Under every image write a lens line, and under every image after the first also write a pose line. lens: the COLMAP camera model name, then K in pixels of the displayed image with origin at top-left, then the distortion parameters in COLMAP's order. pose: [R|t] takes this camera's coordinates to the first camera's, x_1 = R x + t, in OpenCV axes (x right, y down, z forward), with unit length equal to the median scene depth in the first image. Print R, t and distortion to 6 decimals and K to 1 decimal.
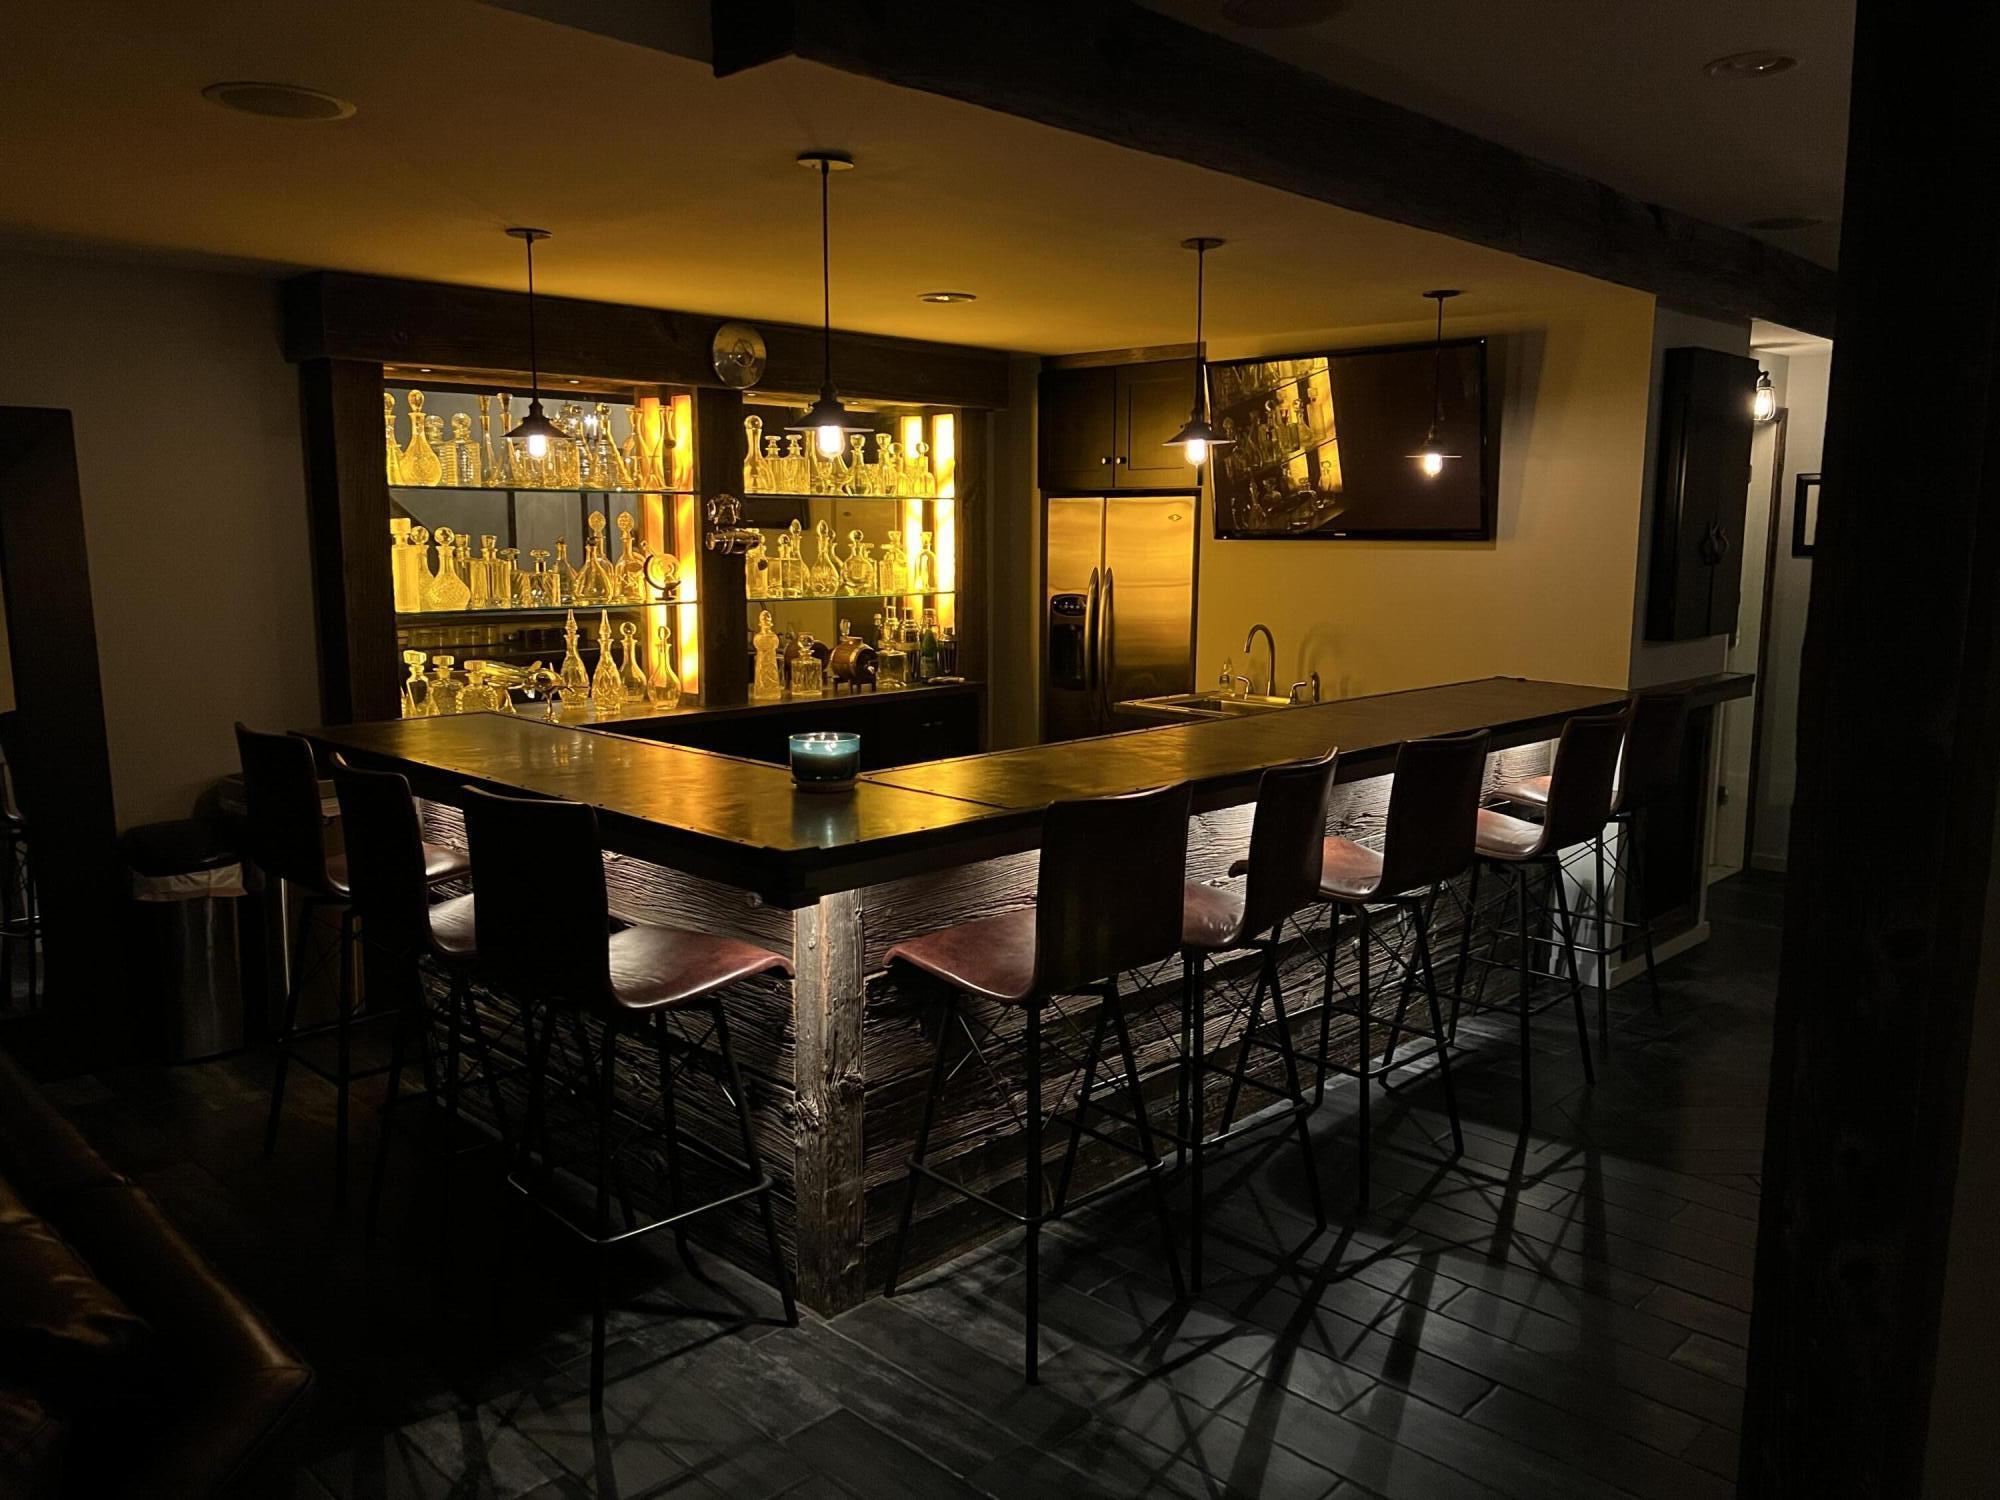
lens RADIAL K [[1501.0, 0, 1001.1], [0, 1501.0, 742.2], [0, 0, 1]] dist [0.054564, -0.062381]
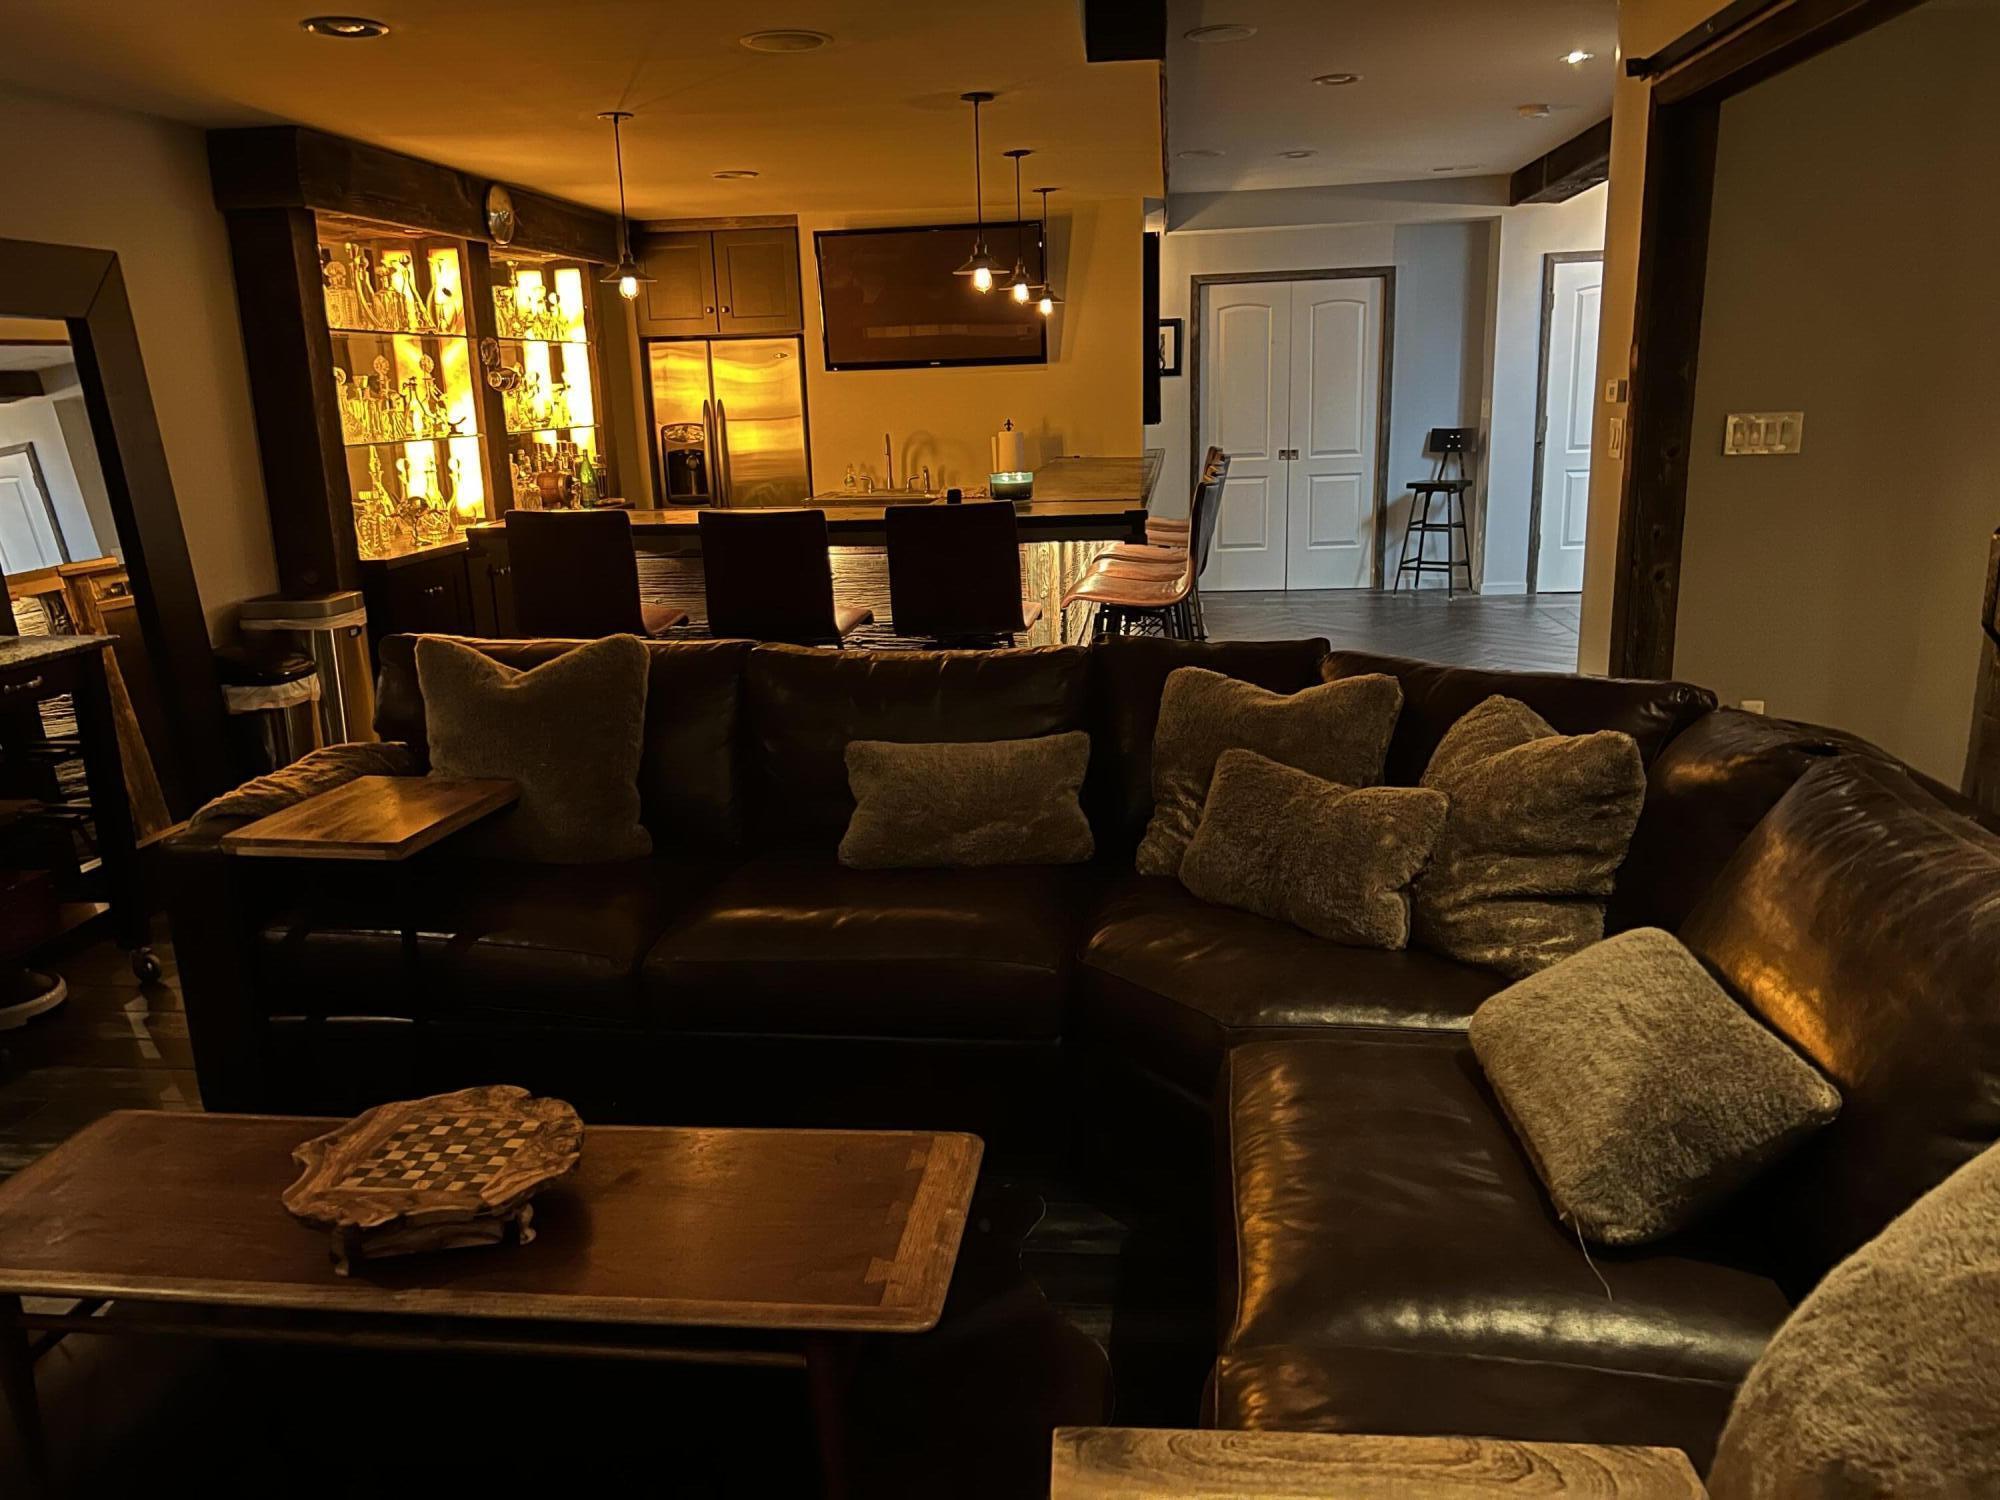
lens RADIAL K [[1501.0, 0, 994.8], [0, 1501.0, 743.8], [0, 0, 1]] dist [0.054564, -0.062381]
pose [[0.798039, -0.170117, 0.578095, -0.569140], [0.123319, 0.985127, 0.119657, 0.045729], [-0.589852, -0.024202, 0.807148, -0.148450]]
